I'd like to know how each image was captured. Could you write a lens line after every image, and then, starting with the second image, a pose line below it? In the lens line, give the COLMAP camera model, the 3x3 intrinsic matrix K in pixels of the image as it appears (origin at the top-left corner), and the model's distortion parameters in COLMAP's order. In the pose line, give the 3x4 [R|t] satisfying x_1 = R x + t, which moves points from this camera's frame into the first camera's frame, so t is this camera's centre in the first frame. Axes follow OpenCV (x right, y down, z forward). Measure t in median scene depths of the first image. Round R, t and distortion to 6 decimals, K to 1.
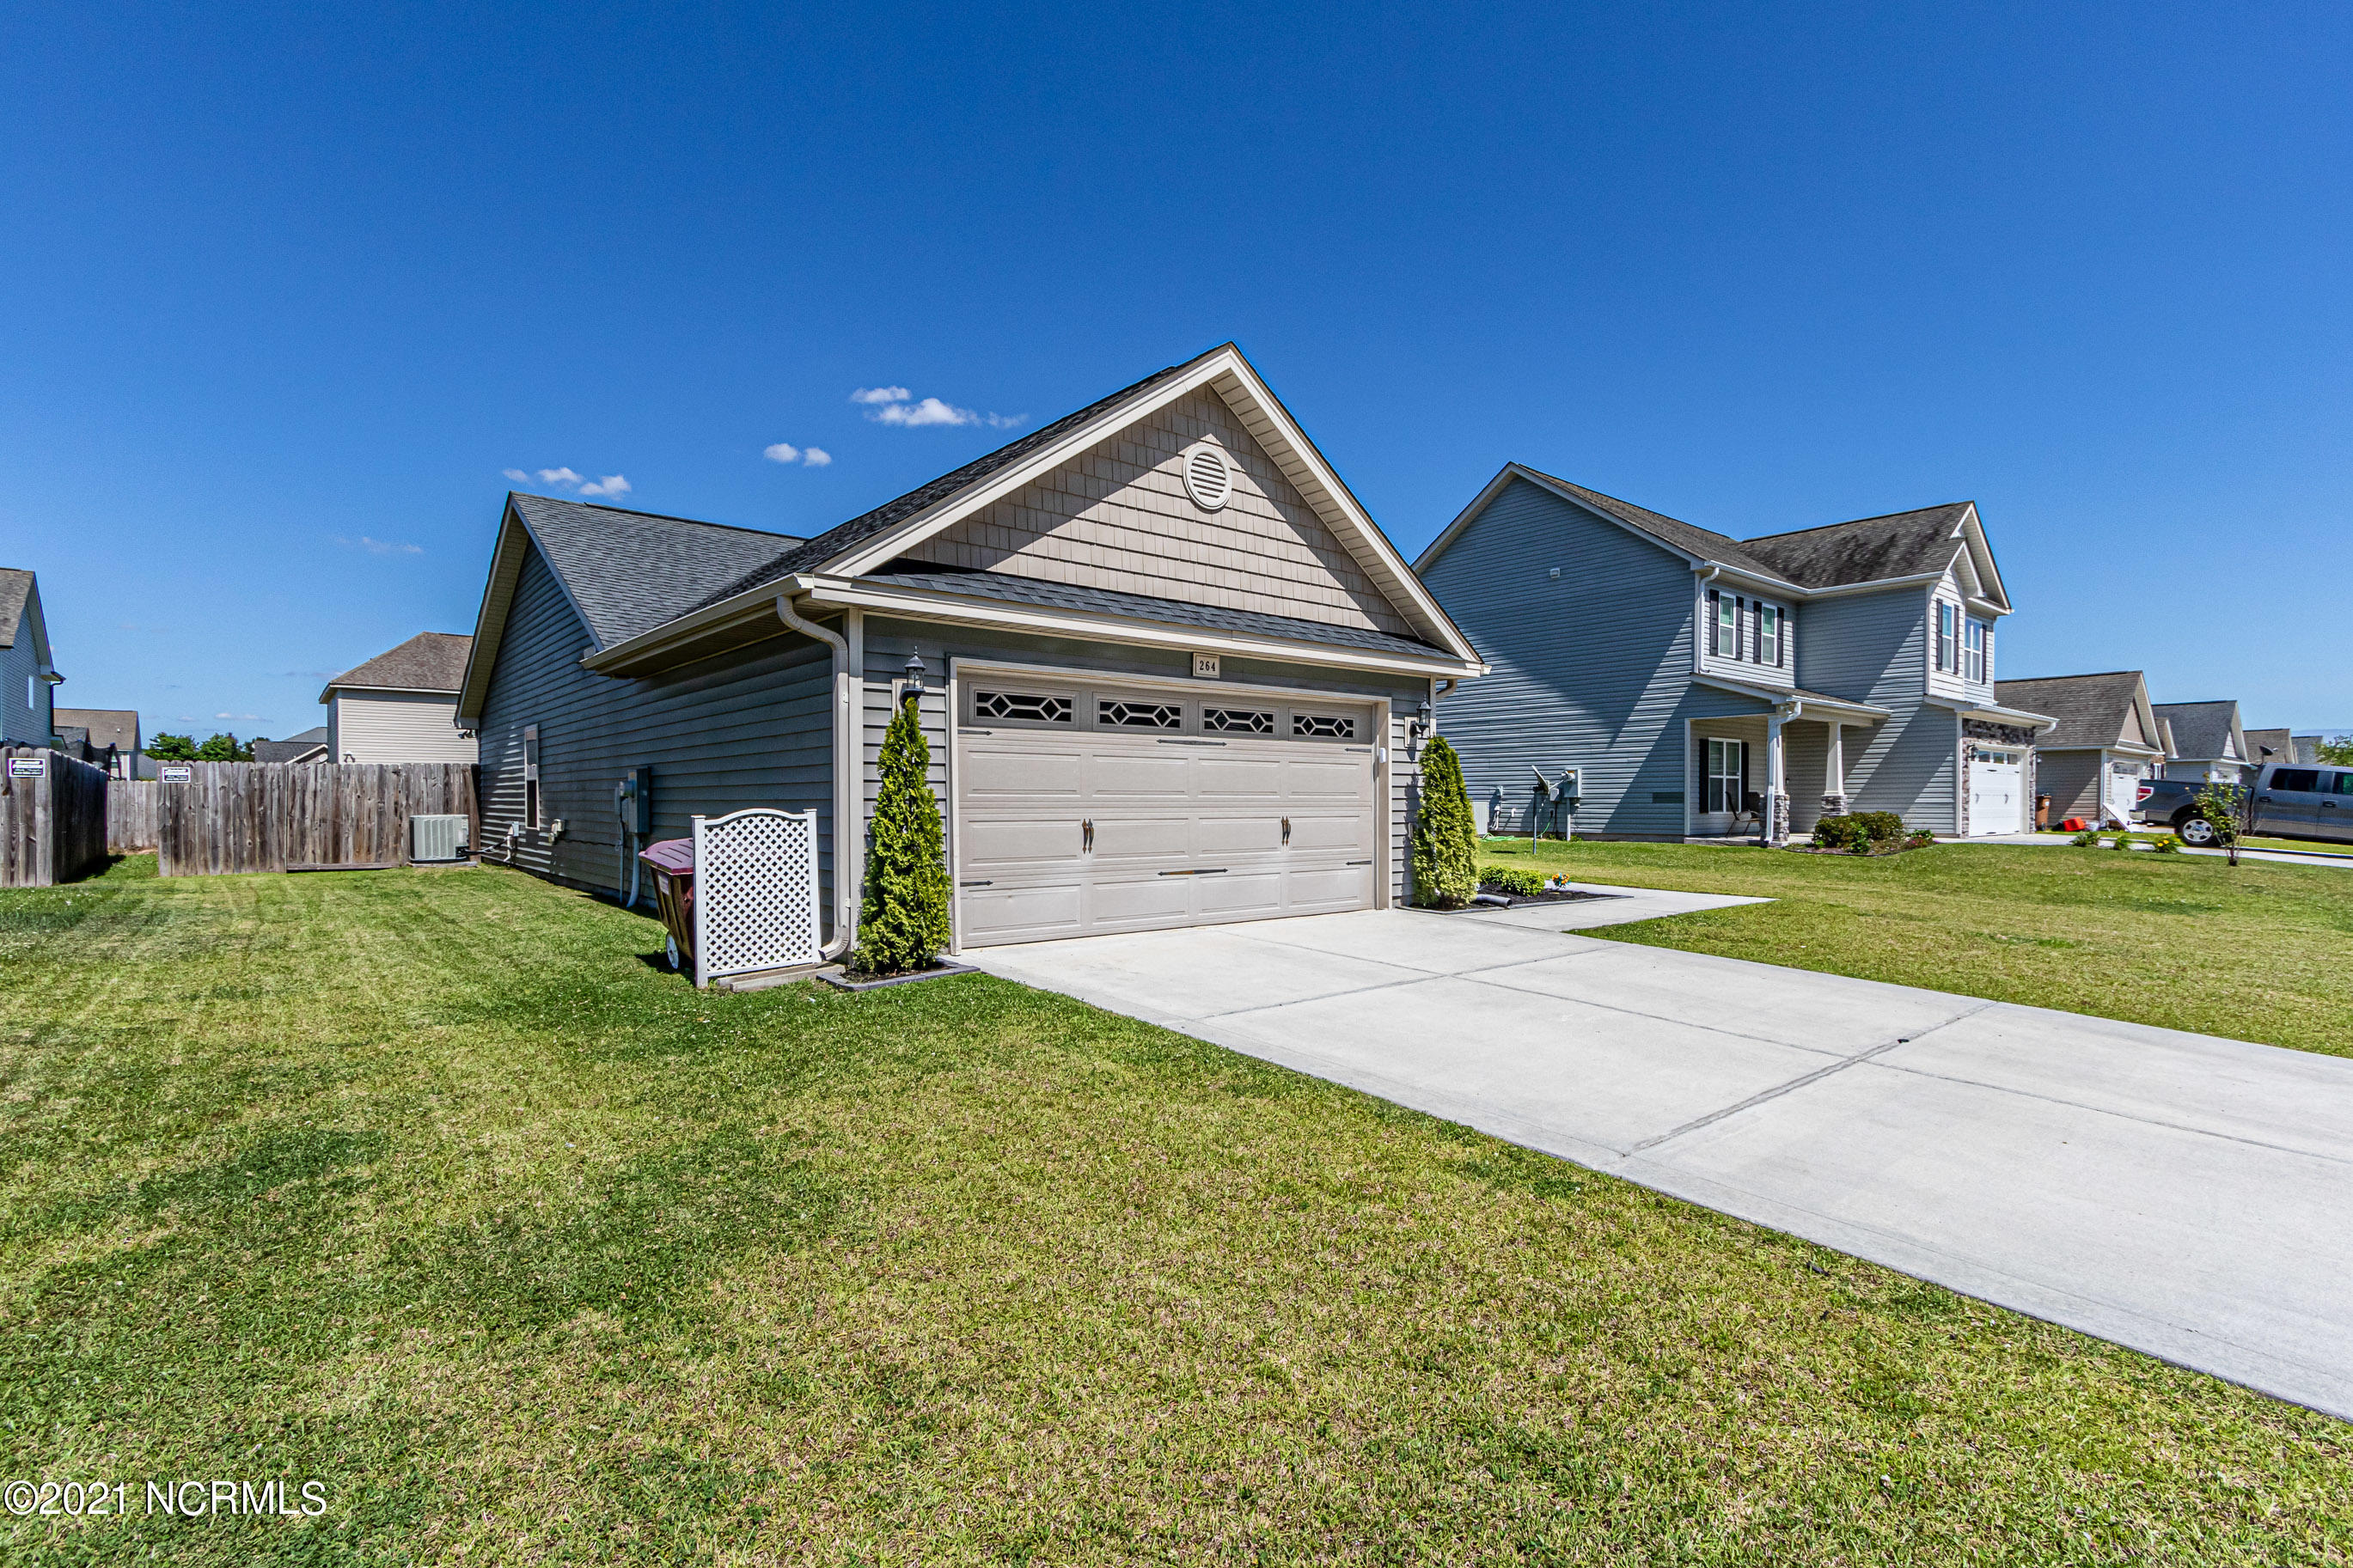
lens RADIAL K [[1108.0, 0, 1176.5], [0, 1108.0, 784.0], [0, 0, 1]] dist [0.004289, -0.000453]
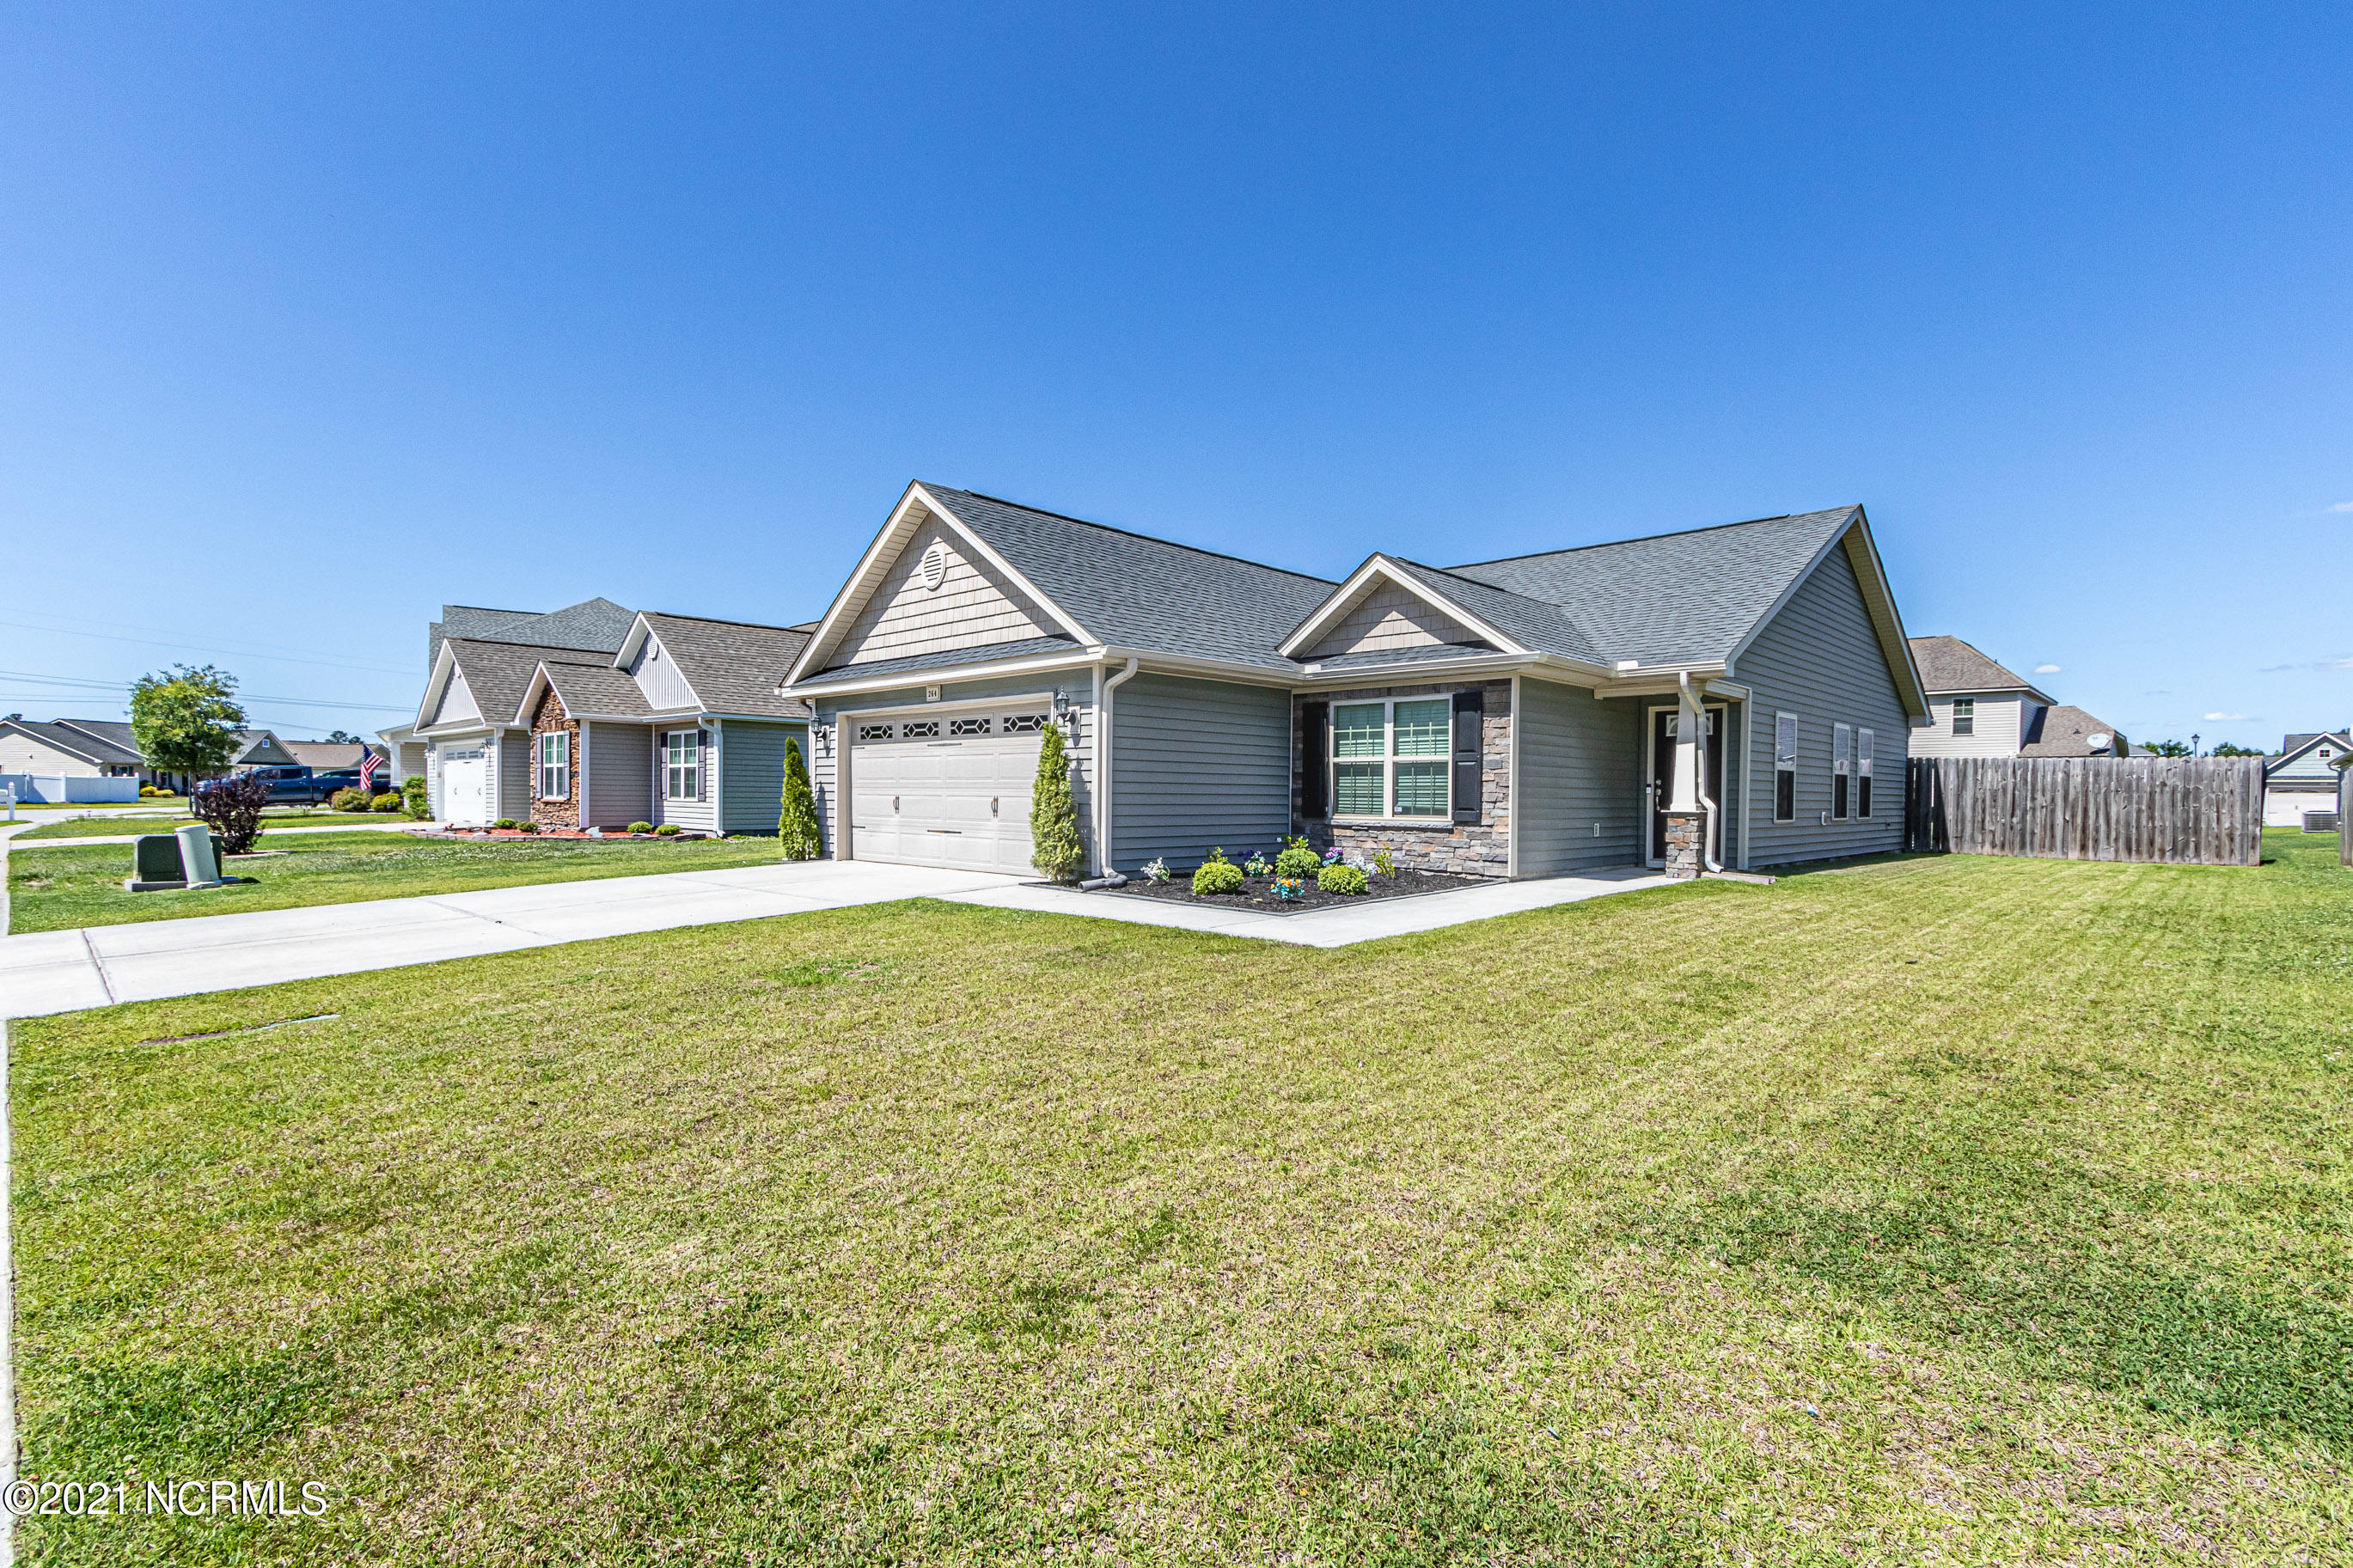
lens RADIAL K [[1074.7, 0, 1190.6], [0, 1074.7, 788.8], [0, 0, 1]] dist [0.011463, 0.000064]
pose [[0.117085, -0.005154, -0.993109, 1.480703], [0.005284, 0.999976, -0.004567, 0.030126], [0.993108, -0.004713, 0.117109, 1.150214]]
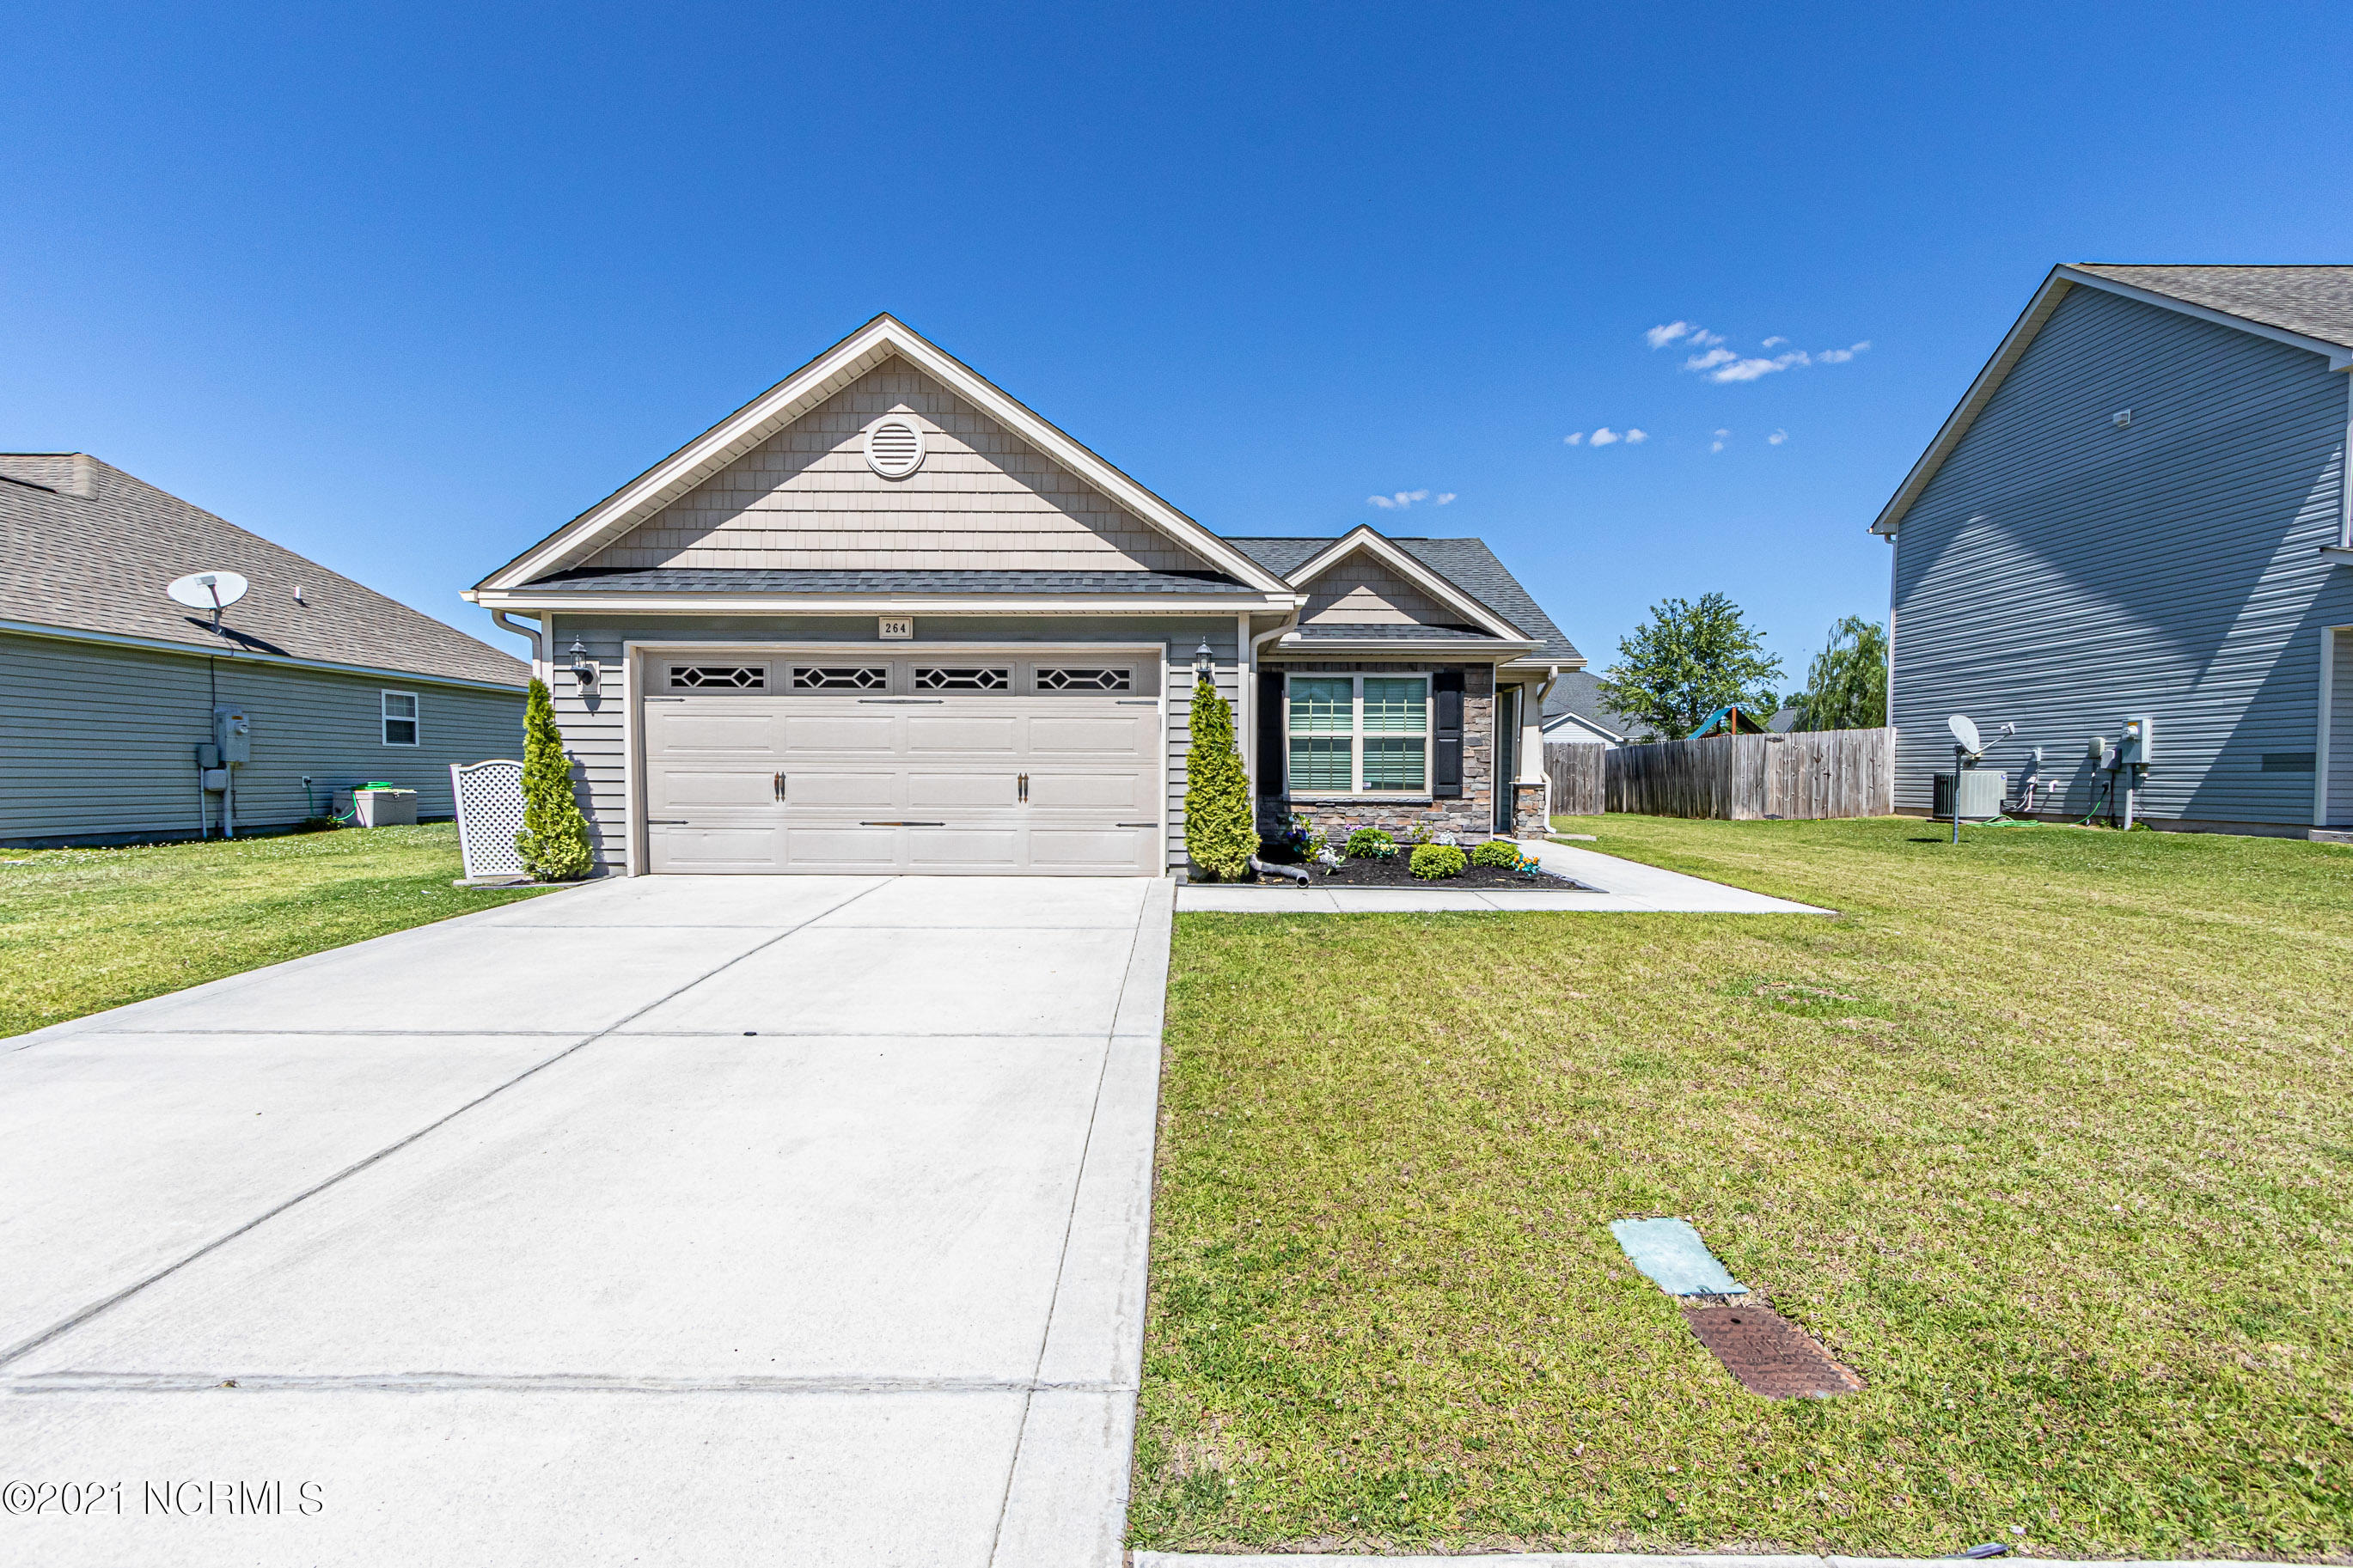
lens RADIAL K [[1074.7, 0, 1190.6], [0, 1074.7, 788.8], [0, 0, 1]] dist [0.011463, 0.000064]
pose [[0.759664, 0.013434, -0.650177, 0.886977], [0.004501, 0.999654, 0.025914, 0.020374], [0.650301, -0.022613, 0.759340, 0.394732]]
